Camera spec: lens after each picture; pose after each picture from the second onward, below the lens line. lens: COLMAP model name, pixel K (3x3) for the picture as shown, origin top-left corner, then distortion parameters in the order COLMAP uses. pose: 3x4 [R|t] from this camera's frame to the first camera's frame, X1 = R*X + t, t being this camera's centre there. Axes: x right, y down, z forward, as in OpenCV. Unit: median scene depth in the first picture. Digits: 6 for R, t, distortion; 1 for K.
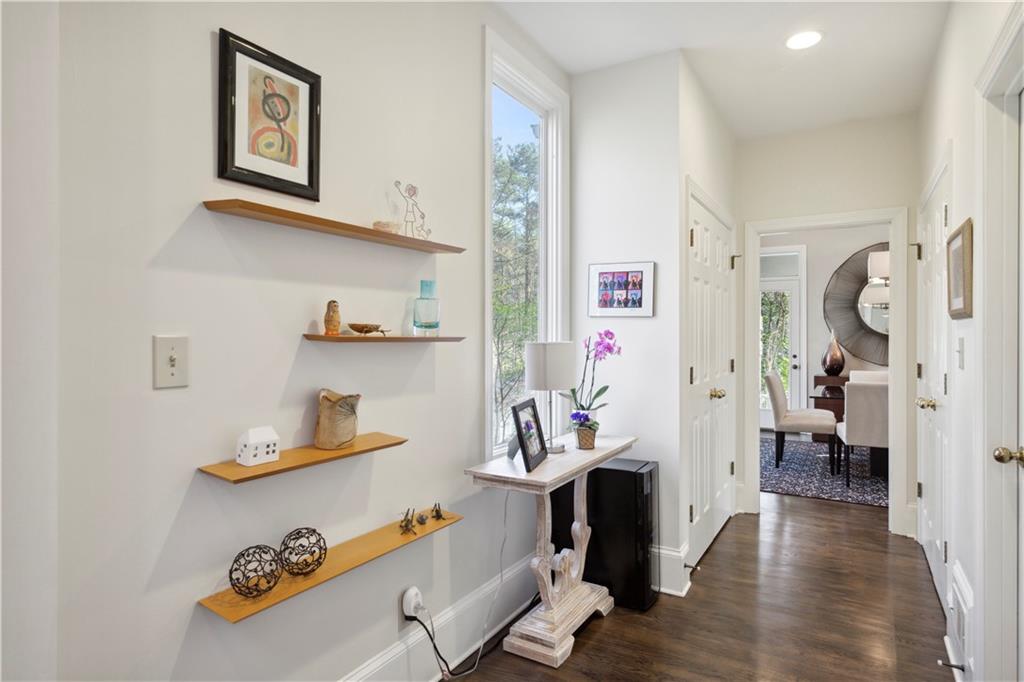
lens RADIAL K [[575.3, 0, 510.4], [0, 575.3, 340.3], [0, 0, 1]] dist [-0.004702, -0.001537]
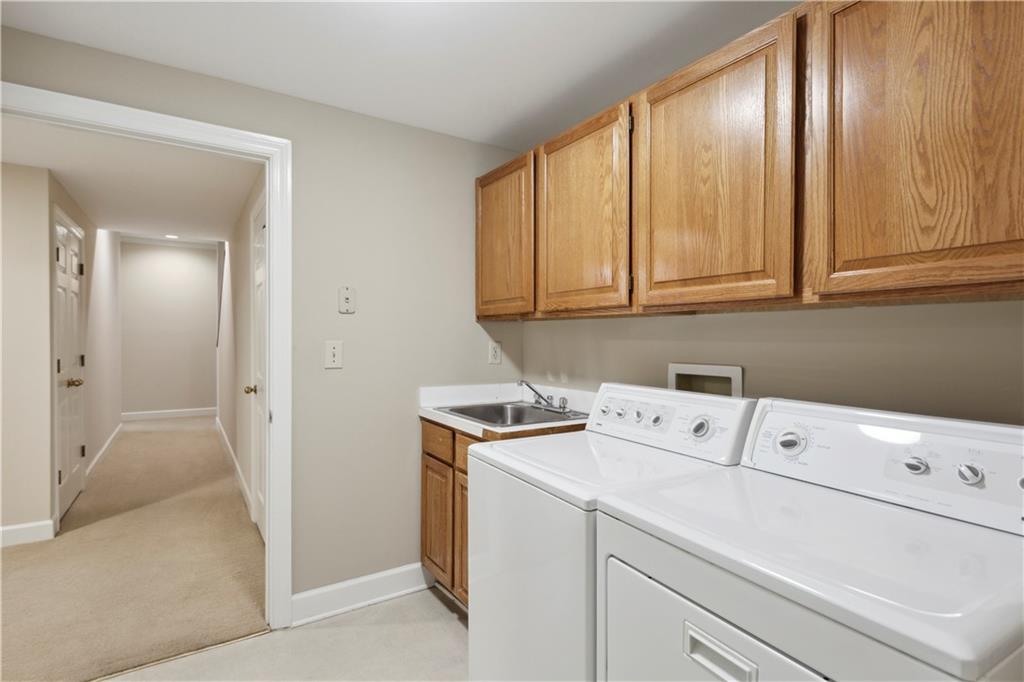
lens RADIAL K [[499.5, 0, 516.7], [0, 499.5, 342.5], [0, 0, 1]] dist [0.006705, 0.000933]
pose [[0.439214, -0.012499, 0.898295, -0.168760], [0.007956, 0.999918, 0.010023, 0.007323], [-0.898347, 0.002745, 0.439278, -0.274153]]
